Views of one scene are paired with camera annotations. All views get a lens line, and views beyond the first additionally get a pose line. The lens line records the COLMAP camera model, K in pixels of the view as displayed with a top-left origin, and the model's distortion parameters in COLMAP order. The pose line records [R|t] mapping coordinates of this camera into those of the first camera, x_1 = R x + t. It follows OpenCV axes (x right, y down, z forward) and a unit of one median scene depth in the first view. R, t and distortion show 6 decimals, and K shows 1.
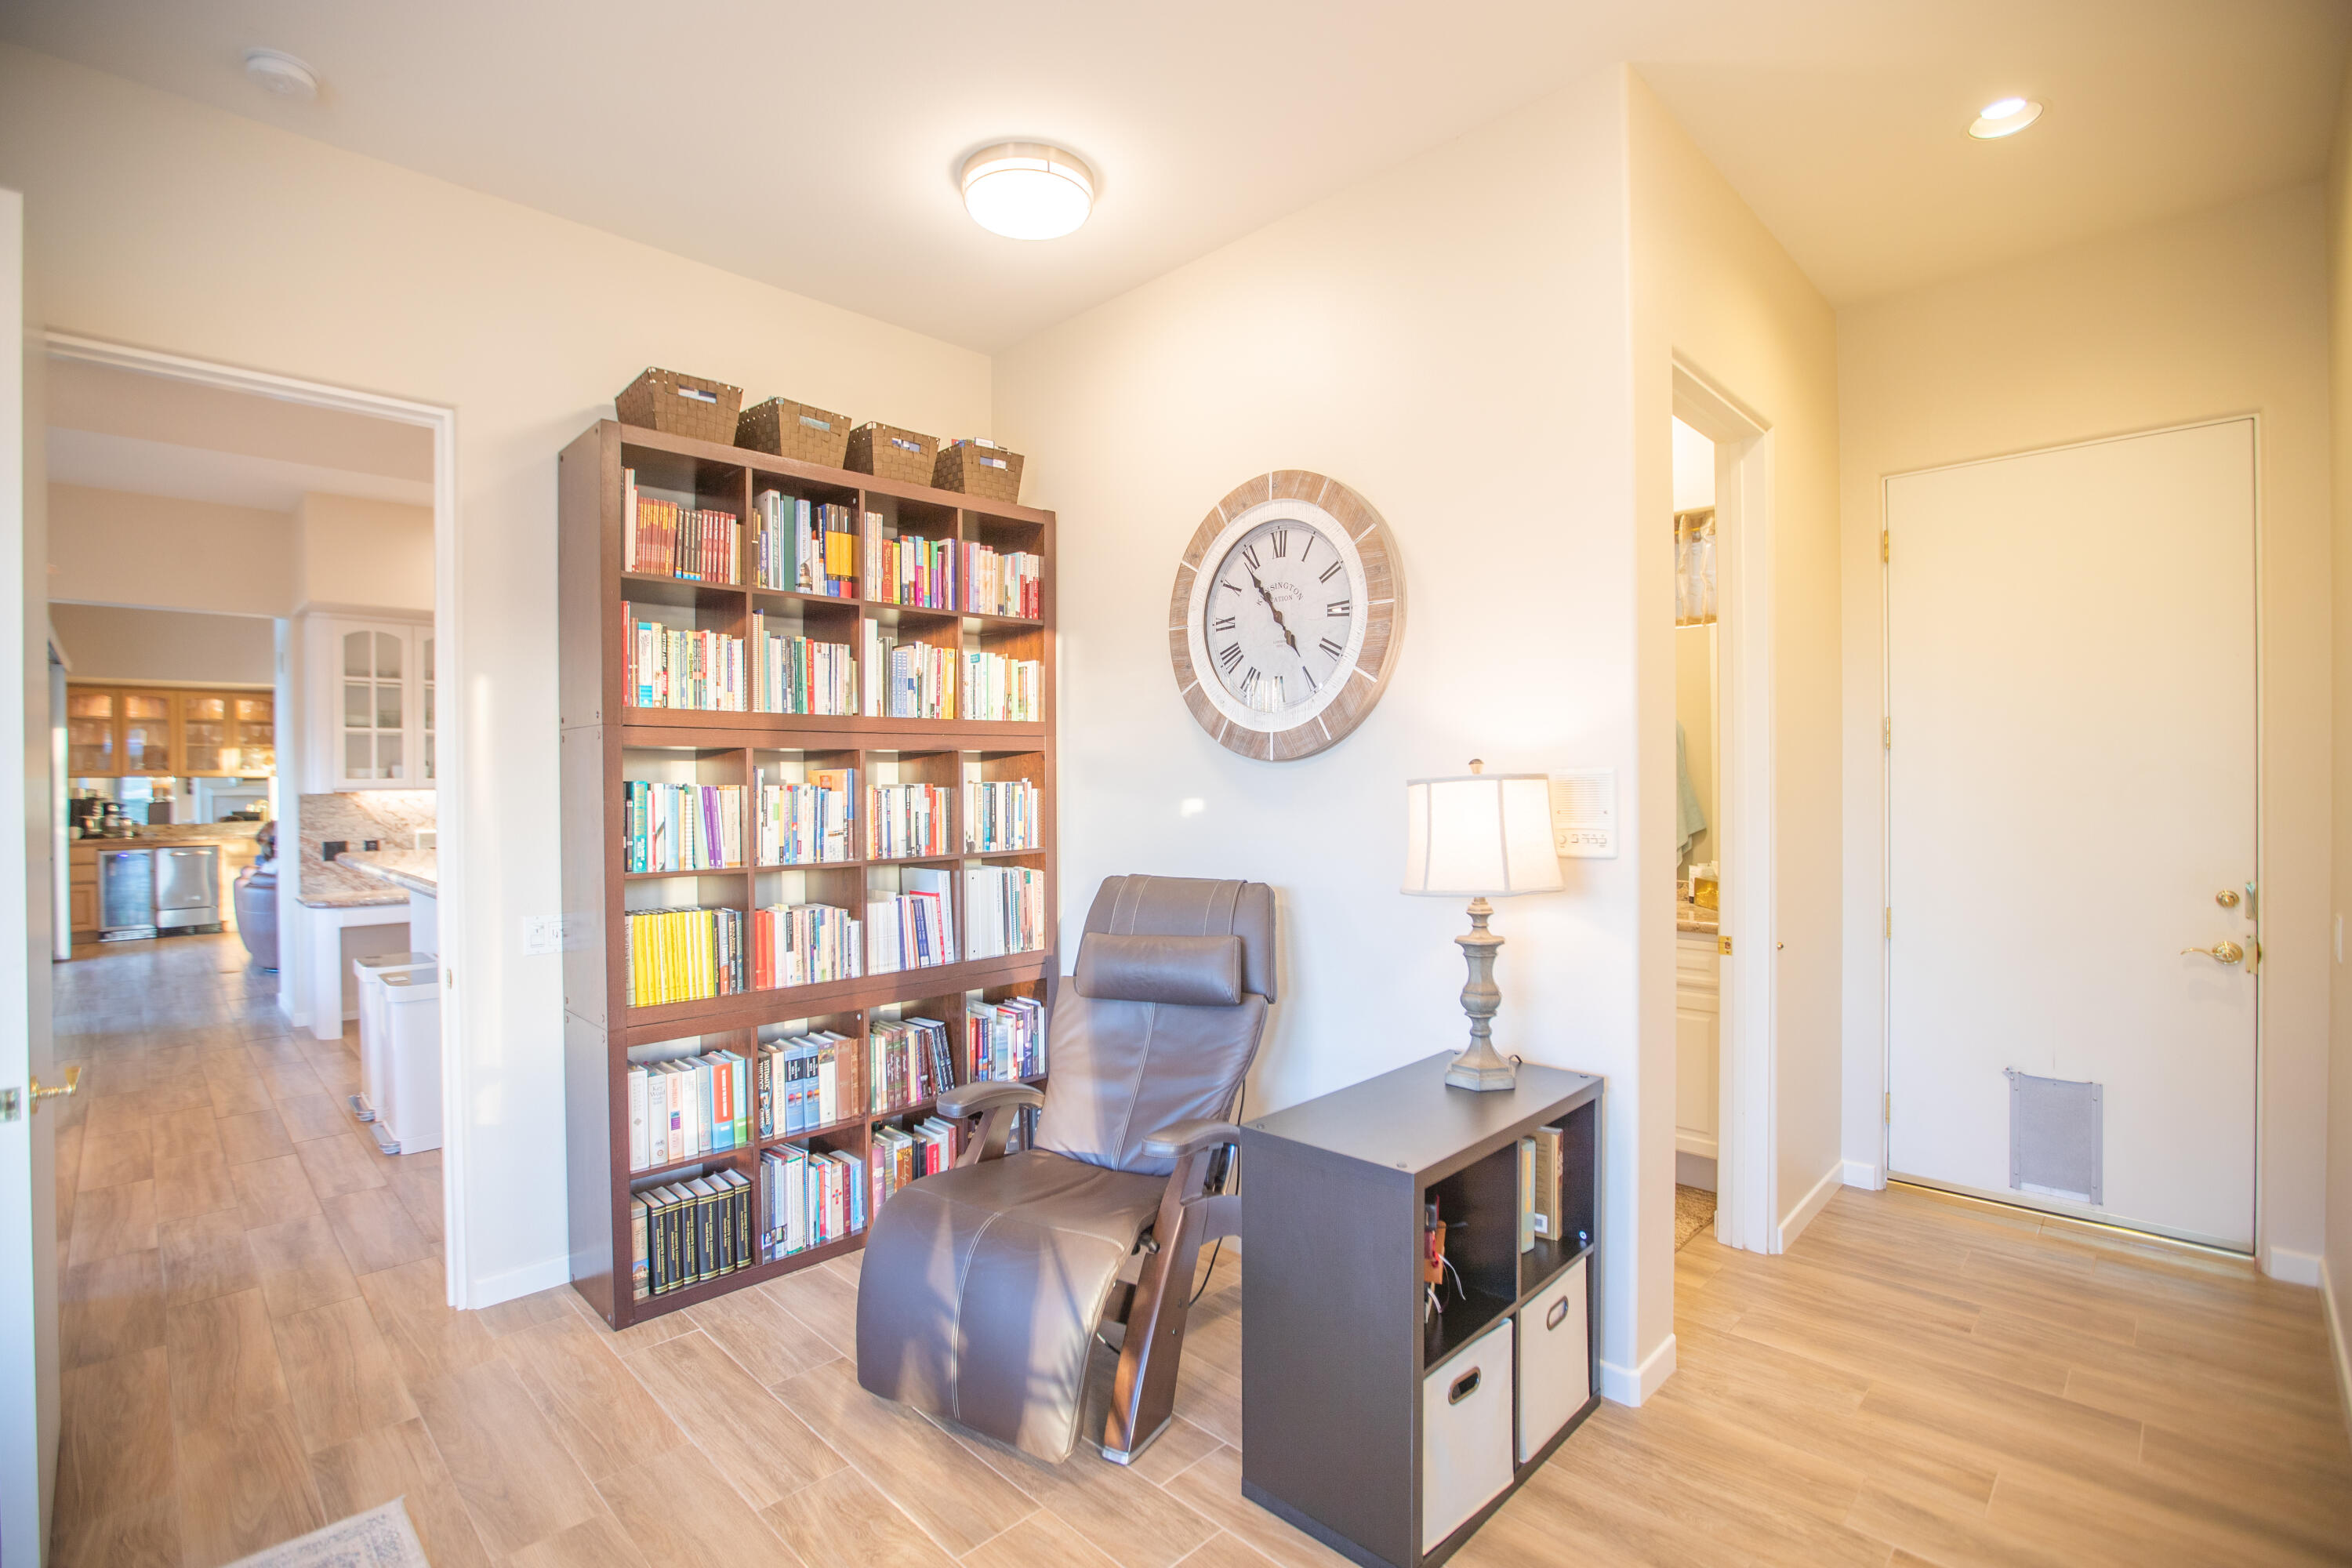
lens RADIAL K [[1076.6, 0, 1176.6], [0, 1076.6, 782.0], [0, 0, 1]] dist [-0.047196, 0.016651]
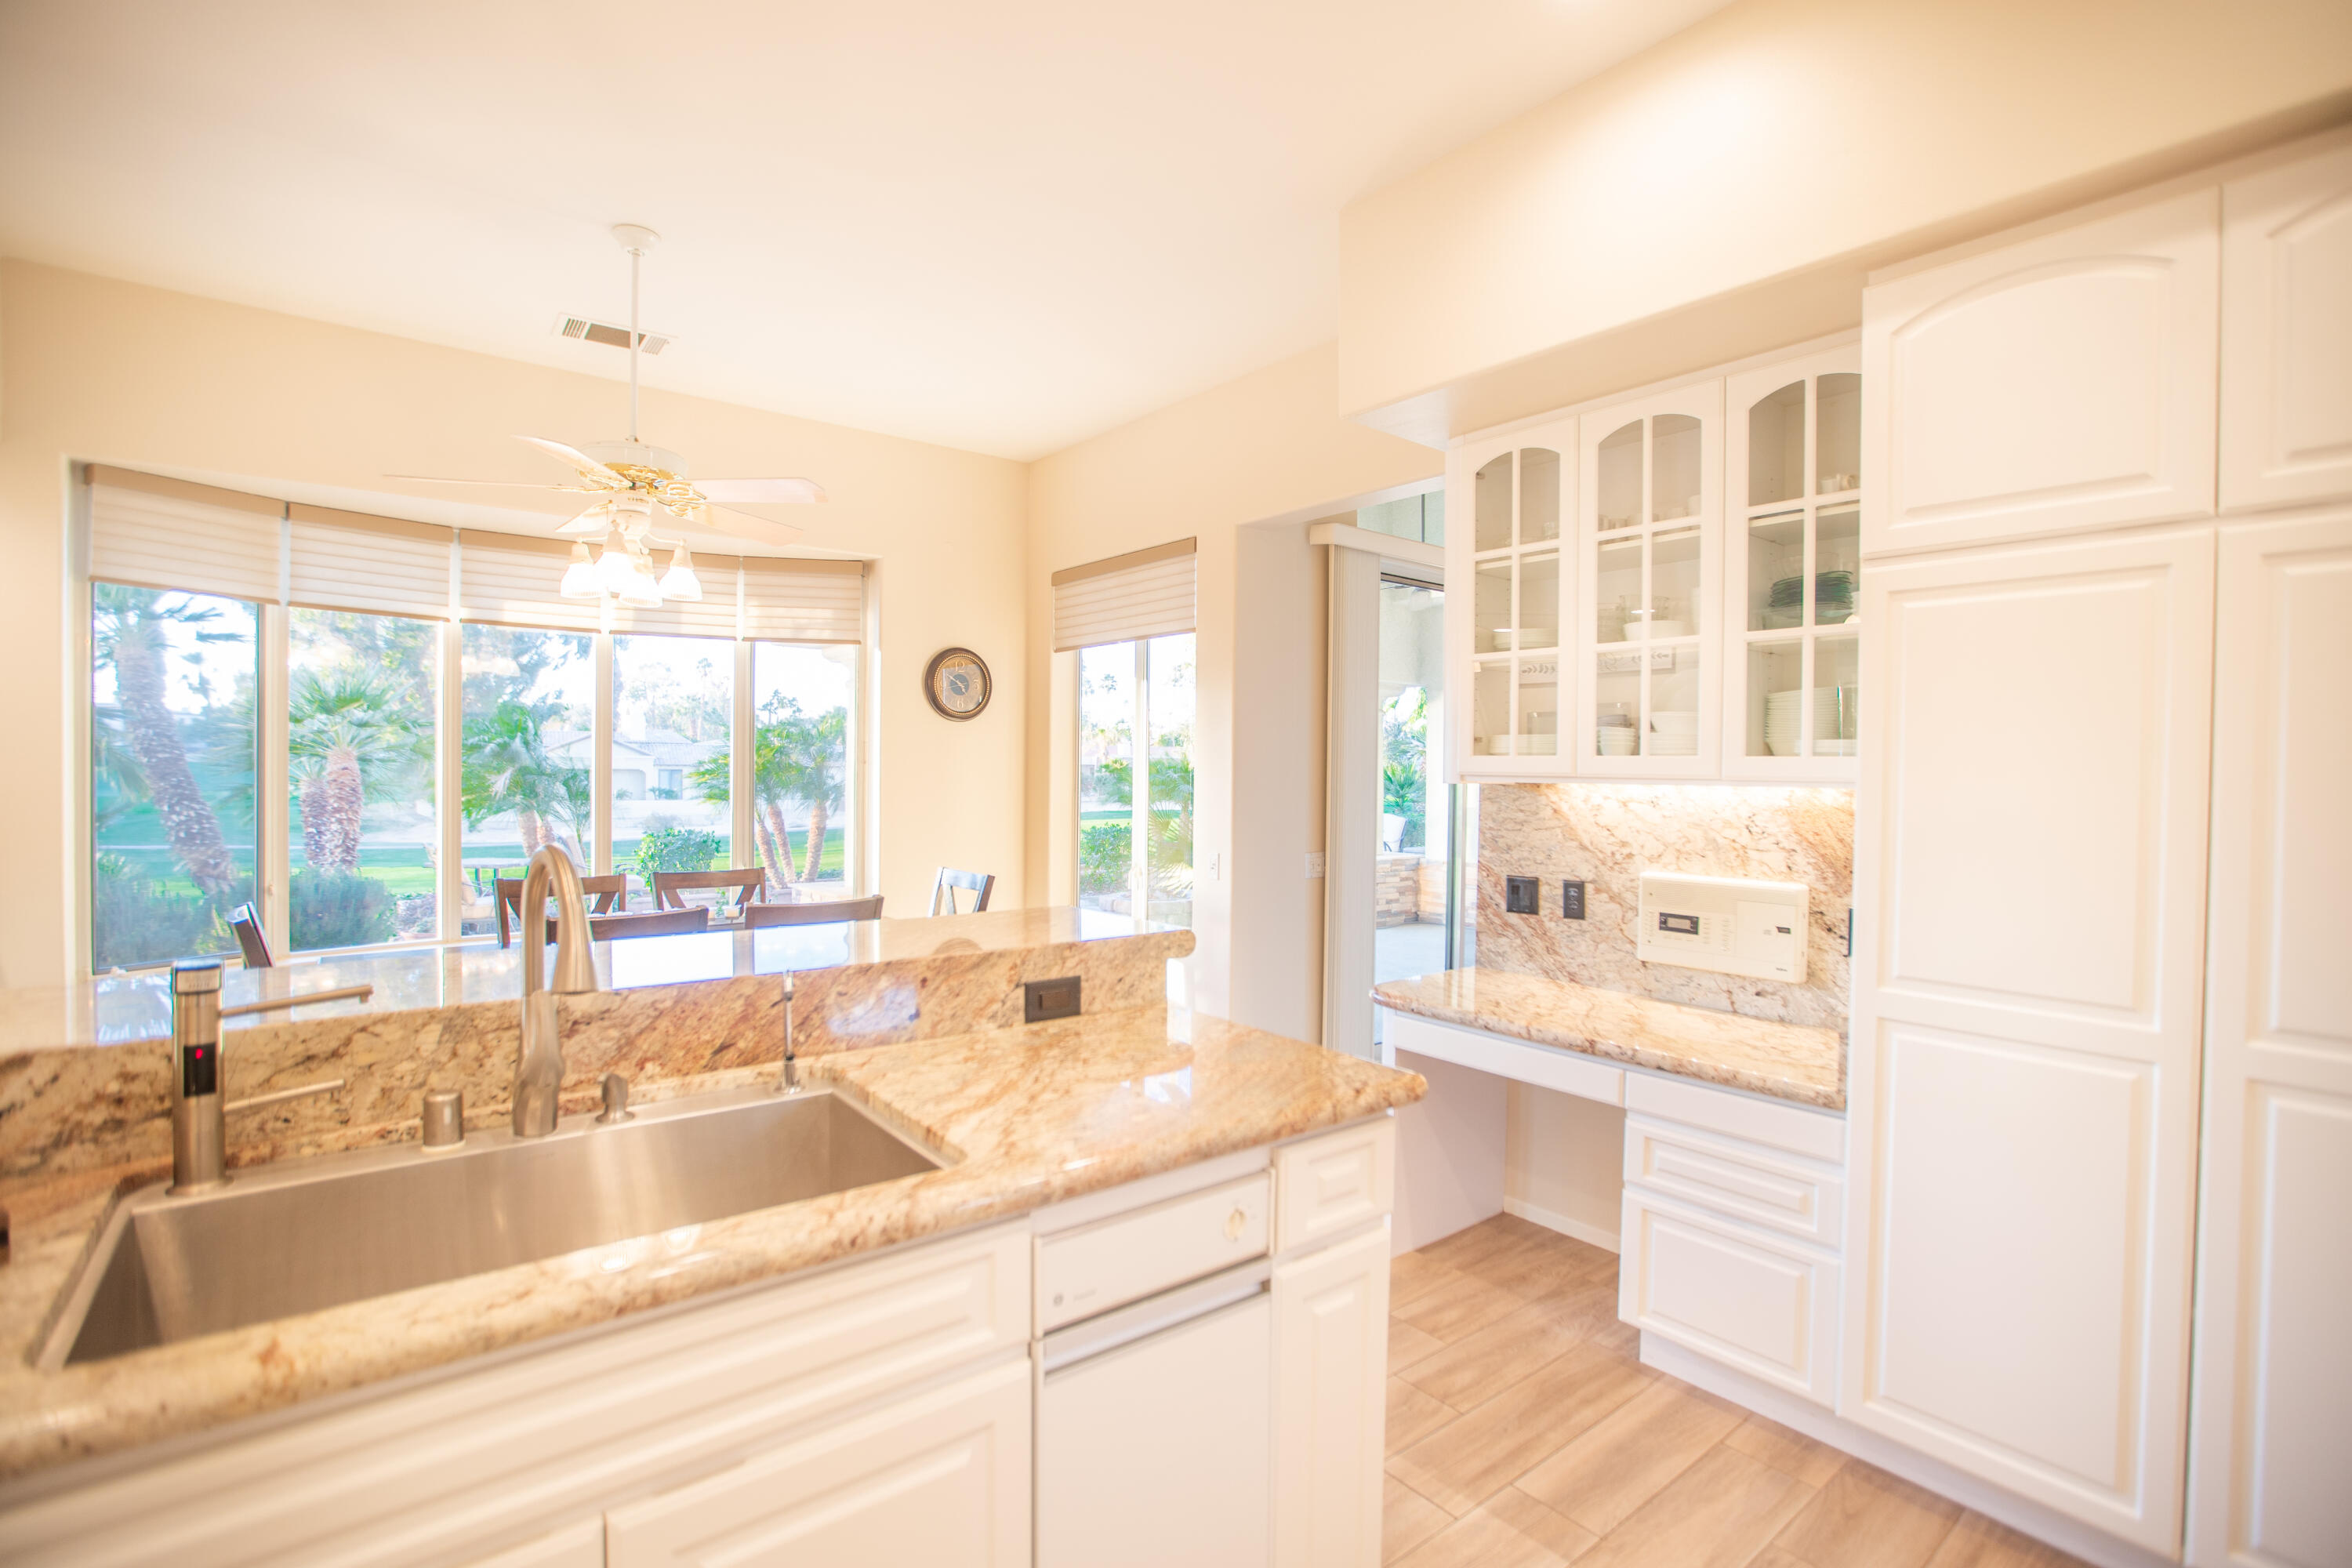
lens RADIAL K [[1076.6, 0, 1177.7], [0, 1076.6, 773.6], [0, 0, 1]] dist [-0.047196, 0.016651]
pose [[-0.160056, 0.011591, -0.987040, -0.475256], [-0.012627, 0.999825, 0.013788, 0.000878], [0.987027, 0.014670, -0.159882, 1.727716]]
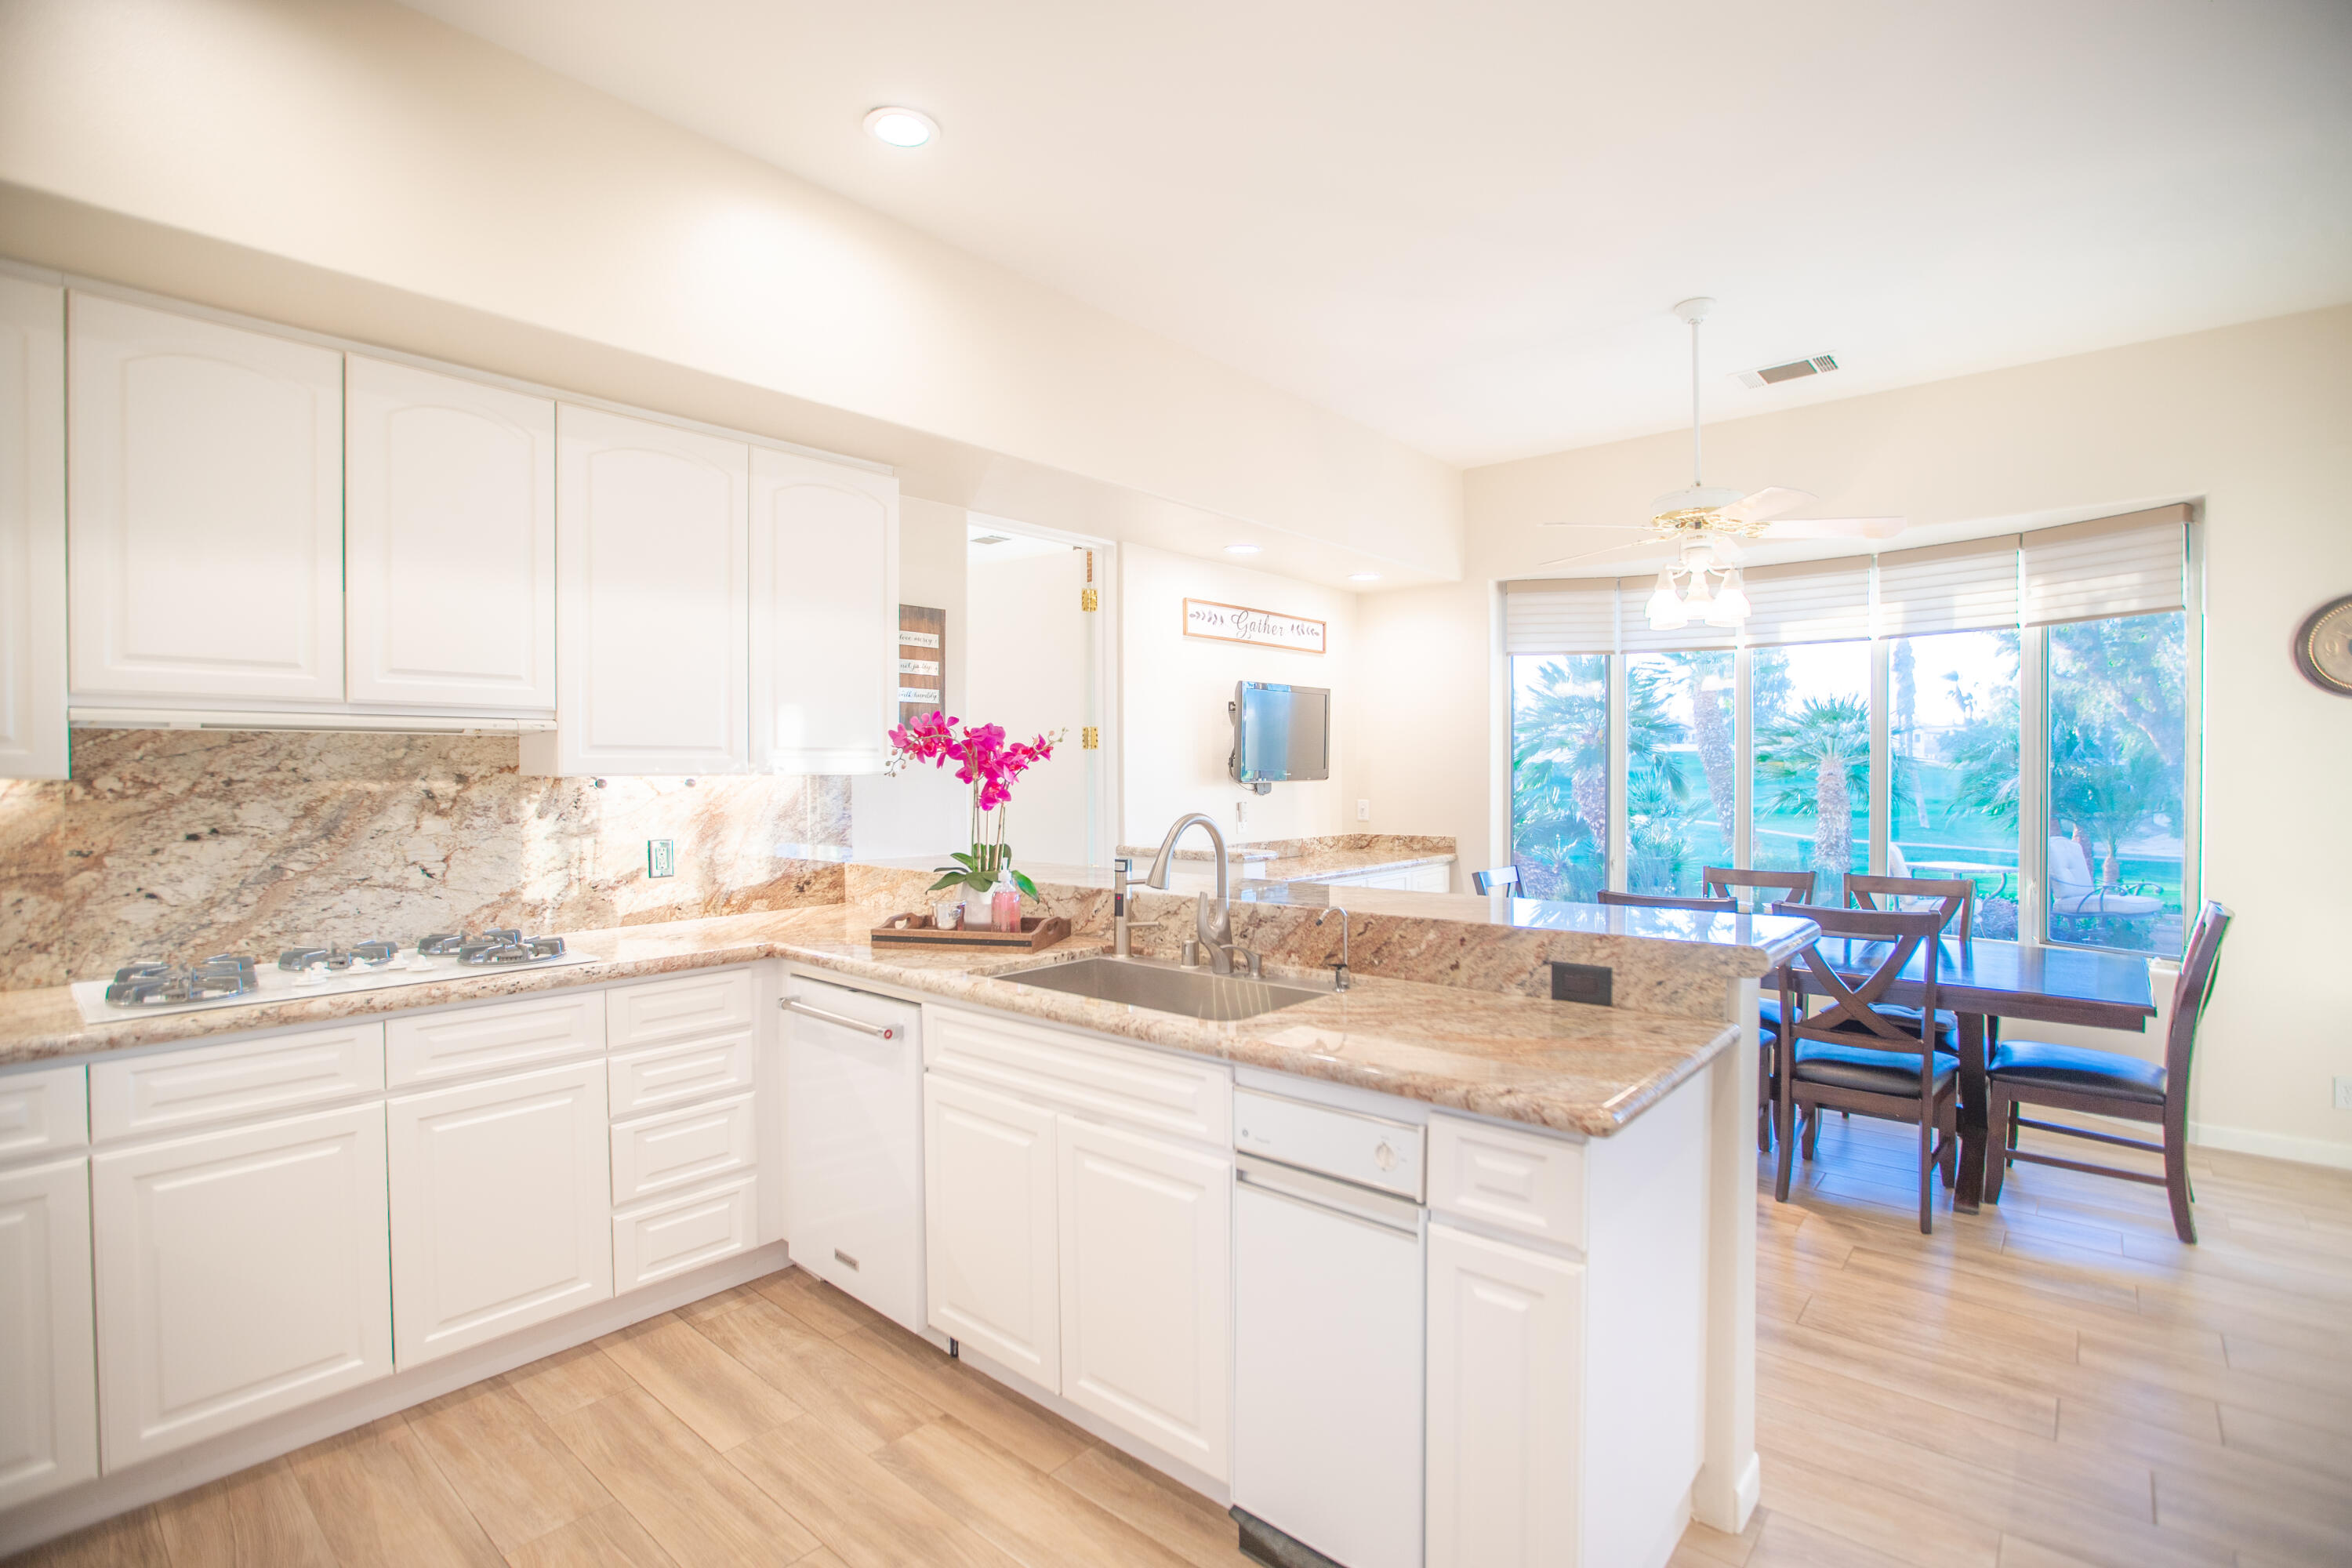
lens RADIAL K [[1076.6, 0, 1218.1], [0, 1076.6, 778.4], [0, 0, 1]] dist [-0.047196, 0.016651]
pose [[-0.997624, 0.014611, -0.067329, -0.825280], [0.013762, 0.999820, 0.013054, 0.001673], [0.067508, 0.012096, -0.997645, 2.230934]]
